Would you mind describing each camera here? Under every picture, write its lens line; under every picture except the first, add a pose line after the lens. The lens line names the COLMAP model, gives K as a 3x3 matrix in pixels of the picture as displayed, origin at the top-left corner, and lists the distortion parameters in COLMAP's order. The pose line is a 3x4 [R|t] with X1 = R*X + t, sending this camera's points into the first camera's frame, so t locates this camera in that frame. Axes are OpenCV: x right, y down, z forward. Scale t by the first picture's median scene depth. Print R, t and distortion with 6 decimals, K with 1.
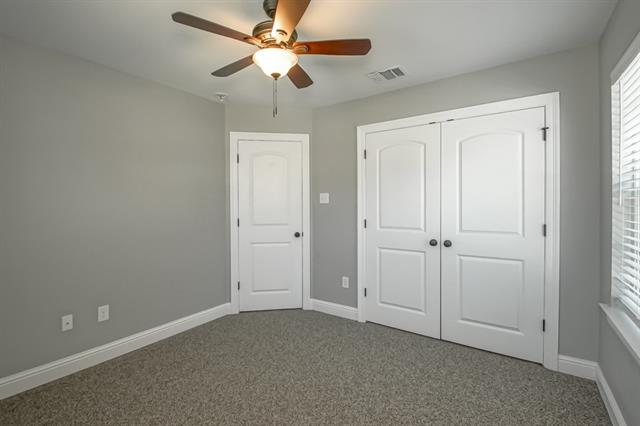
lens RADIAL K [[292.7, 0, 320.0], [0, 292.7, 213.0], [0, 0, 1]] dist [0.014106, -0.000063]
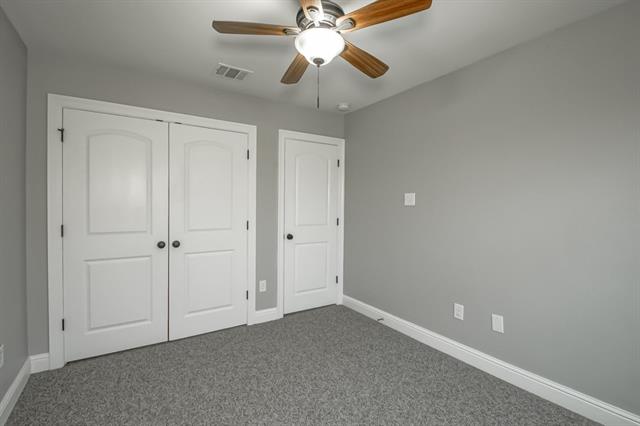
lens RADIAL K [[283.4, 0, 304.7], [0, 283.4, 213.4], [0, 0, 1]] dist [-0.011258, -0.000206]
pose [[0.412538, -0.019809, 0.910725, -0.273000], [0.022460, 0.999681, 0.011569, -0.001880], [-0.910663, 0.015683, 0.412851, 0.193492]]
